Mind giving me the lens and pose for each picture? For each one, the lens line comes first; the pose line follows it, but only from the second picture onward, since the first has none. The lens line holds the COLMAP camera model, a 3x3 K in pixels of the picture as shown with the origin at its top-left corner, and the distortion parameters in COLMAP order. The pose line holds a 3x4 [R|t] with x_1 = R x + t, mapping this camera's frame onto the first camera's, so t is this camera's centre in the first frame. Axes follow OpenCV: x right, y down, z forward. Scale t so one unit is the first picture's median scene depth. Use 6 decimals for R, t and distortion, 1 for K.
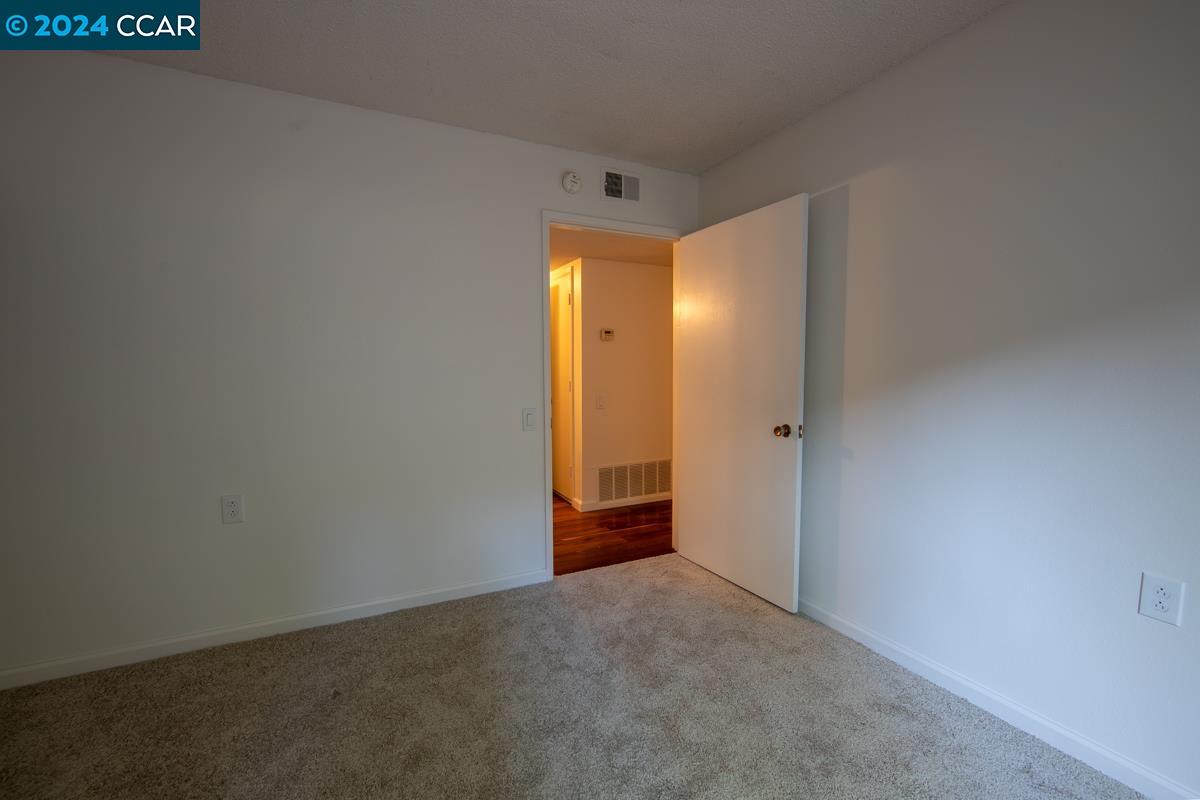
lens RADIAL K [[494.1, 0, 600.0], [0, 494.1, 400.0], [0, 0, 1]] dist [-0.000923, 0.000018]
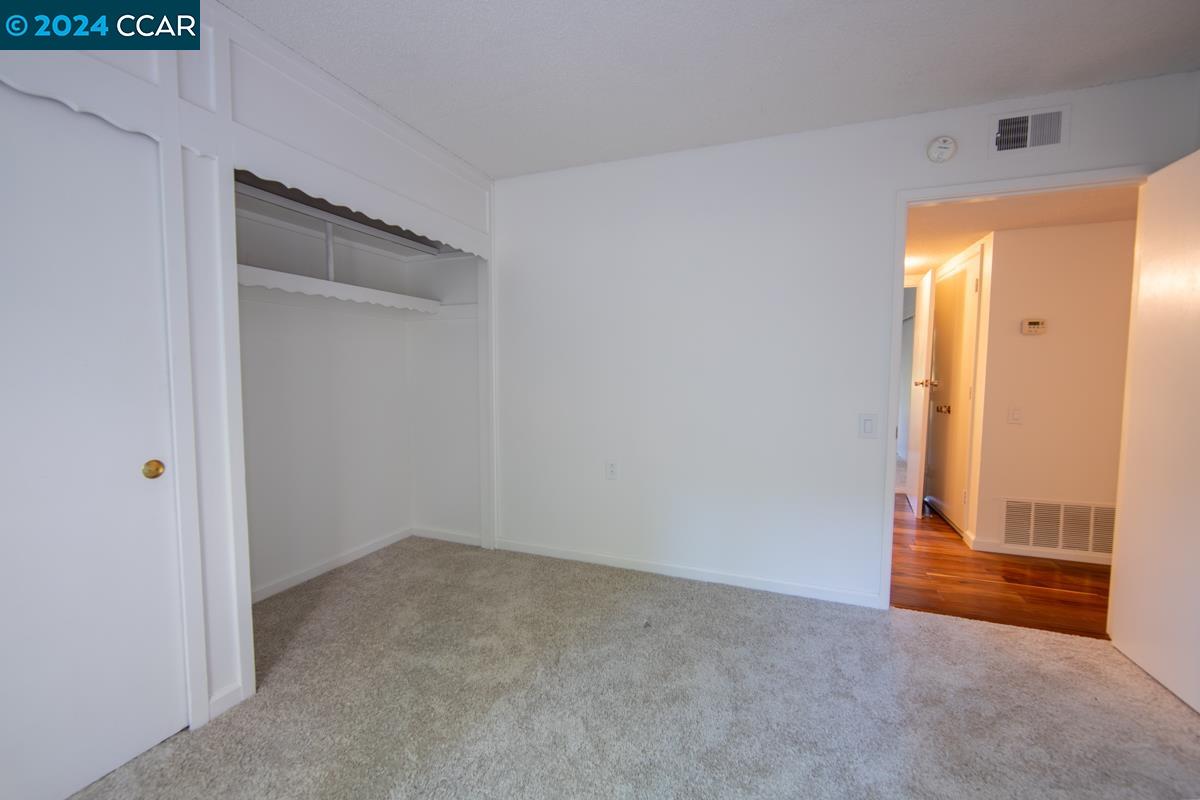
lens RADIAL K [[480.3, 0, 600.0], [0, 480.3, 400.0], [0, 0, 1]] dist [0.001605, 0.000657]
pose [[0.689773, 0.050254, -0.722280, 0.154637], [-0.051395, 0.998470, 0.020389, -0.001585], [0.722200, 0.023058, 0.691300, 0.026366]]
